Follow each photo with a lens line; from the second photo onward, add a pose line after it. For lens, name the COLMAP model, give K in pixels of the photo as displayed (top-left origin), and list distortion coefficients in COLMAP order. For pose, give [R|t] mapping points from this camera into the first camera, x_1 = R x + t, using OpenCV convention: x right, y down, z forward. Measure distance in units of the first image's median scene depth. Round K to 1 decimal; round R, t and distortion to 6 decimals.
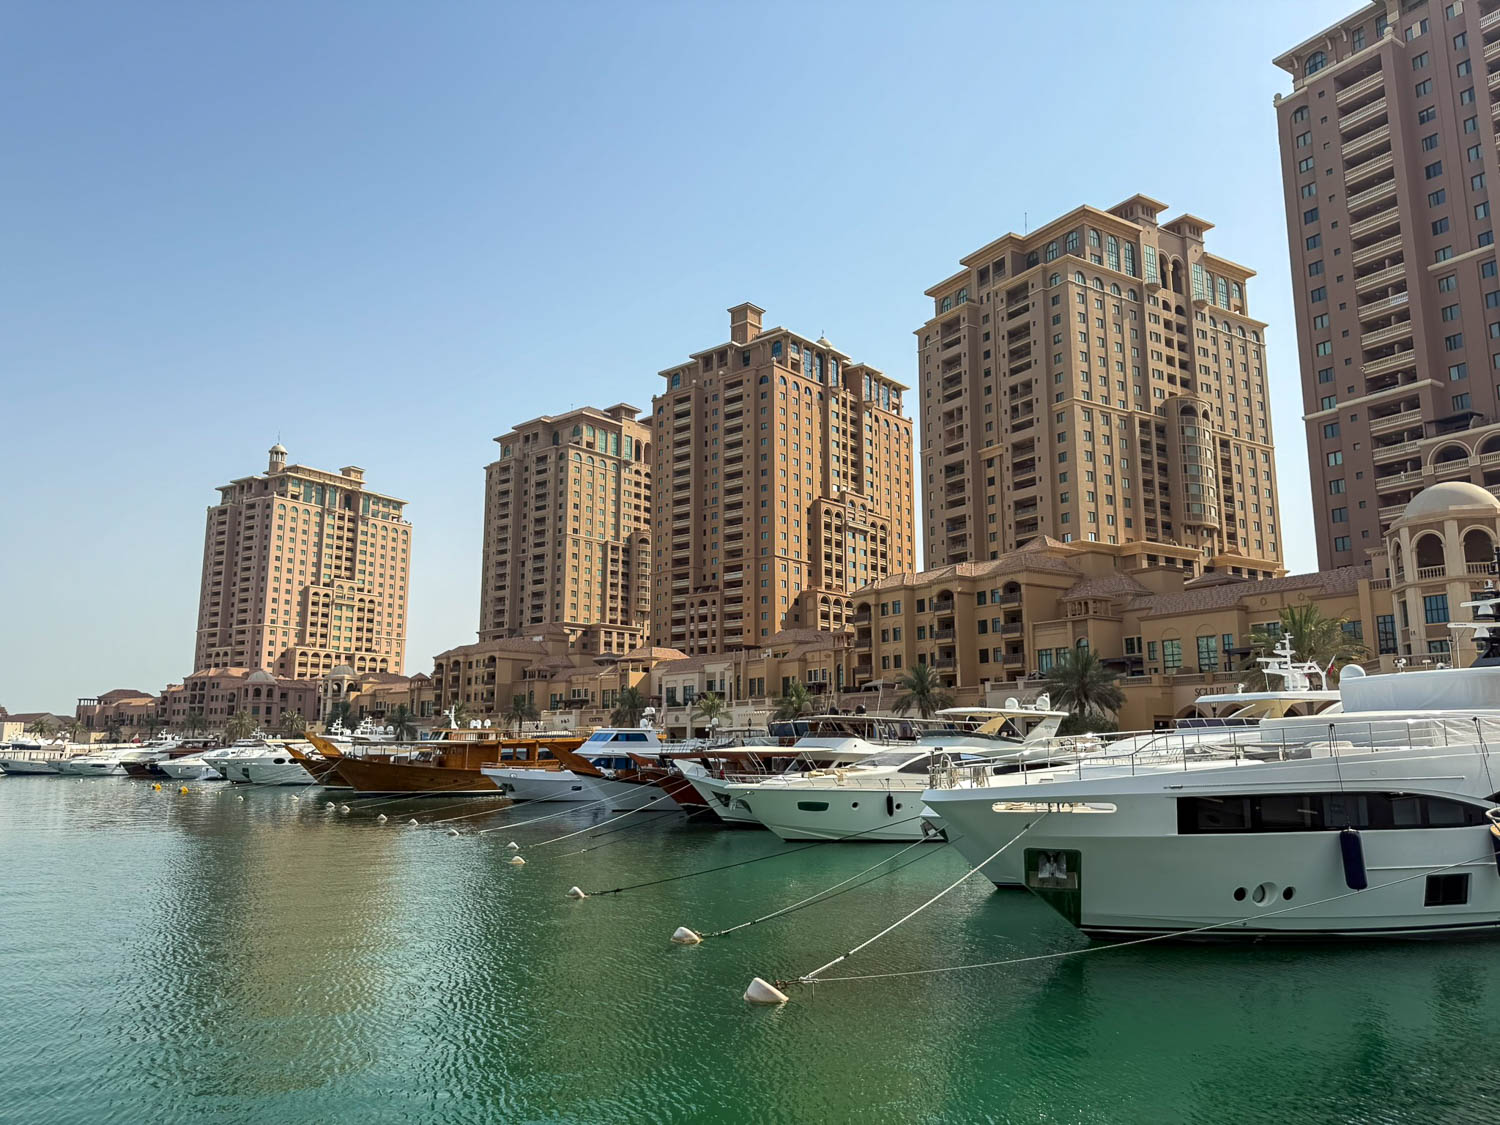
lens RADIAL K [[1064.6, 0, 779.2], [0, 1064.6, 567.2], [0, 0, 1]] dist [0.096271, -0.239225]
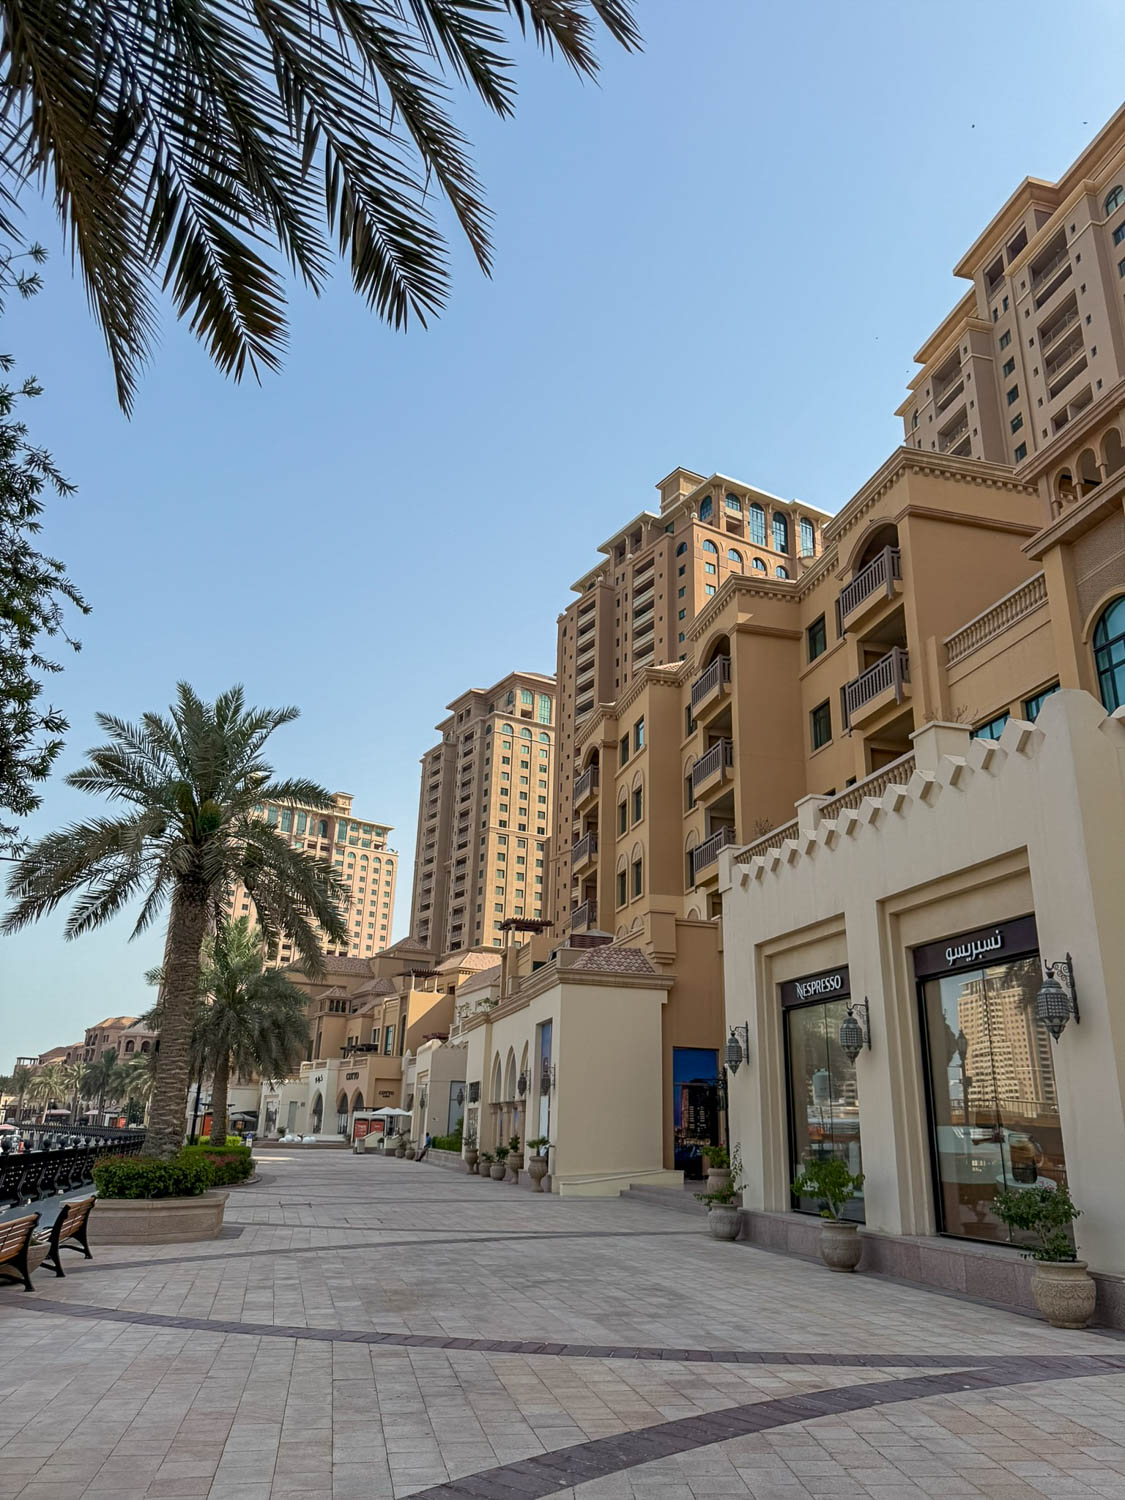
lens RADIAL K [[1064.6, 0, 562.5], [0, 1064.6, 750.0], [0, 0, 1]] dist [0.096271, -0.239225]
pose [[0.940745, -0.085691, -0.328111, 0.096147], [0.026161, 0.983003, -0.181718, 0.050720], [0.338105, 0.162367, 0.926996, 0.301529]]
